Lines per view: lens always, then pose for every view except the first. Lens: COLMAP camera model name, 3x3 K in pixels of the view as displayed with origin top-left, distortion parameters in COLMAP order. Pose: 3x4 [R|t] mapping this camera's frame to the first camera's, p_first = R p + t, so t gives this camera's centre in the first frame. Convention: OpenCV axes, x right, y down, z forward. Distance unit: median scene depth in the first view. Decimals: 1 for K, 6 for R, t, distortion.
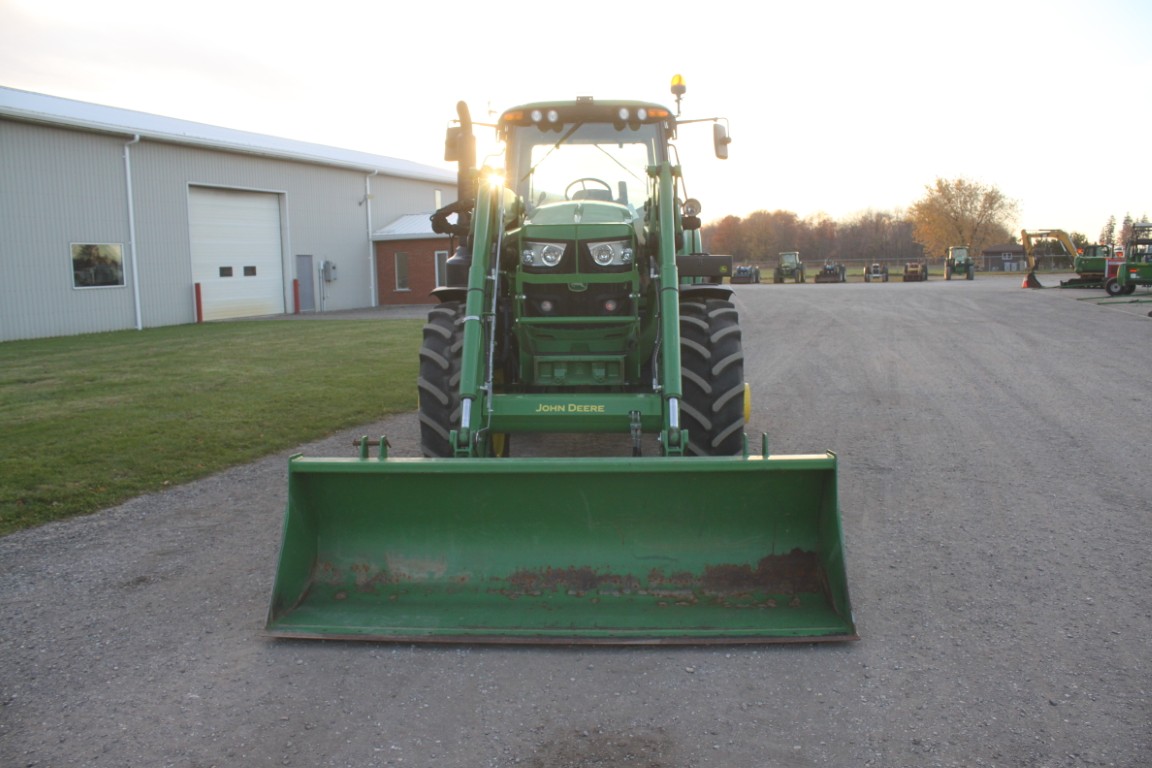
lens RADIAL K [[952.5, 0, 574.1], [0, 952.5, 385.2], [0, 0, 1]] dist [-0.121858, 0.013593]
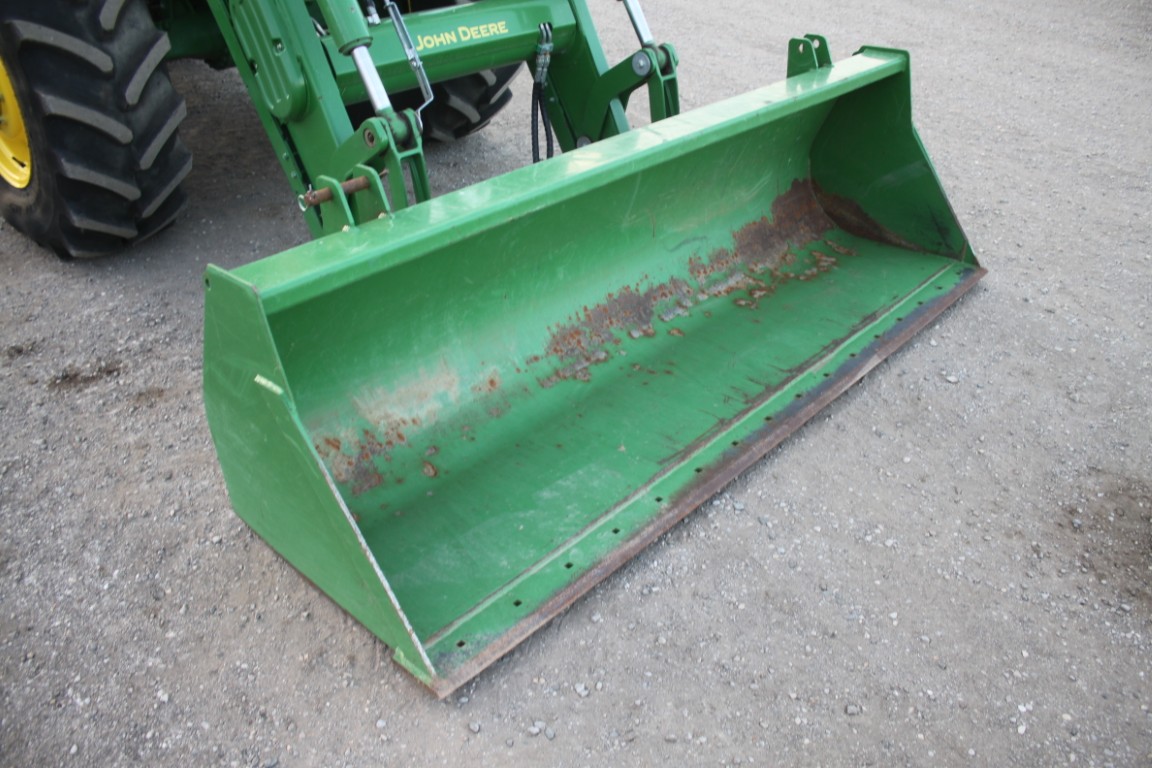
lens RADIAL K [[952.5, 0, 576.4], [0, 952.5, 381.6], [0, 0, 1]] dist [-0.121858, 0.013593]
pose [[0.636237, -0.398312, 0.660719, -0.470358], [0.064245, 0.880795, 0.469119, -0.058135], [-0.768814, -0.256023, 0.585984, 0.649484]]
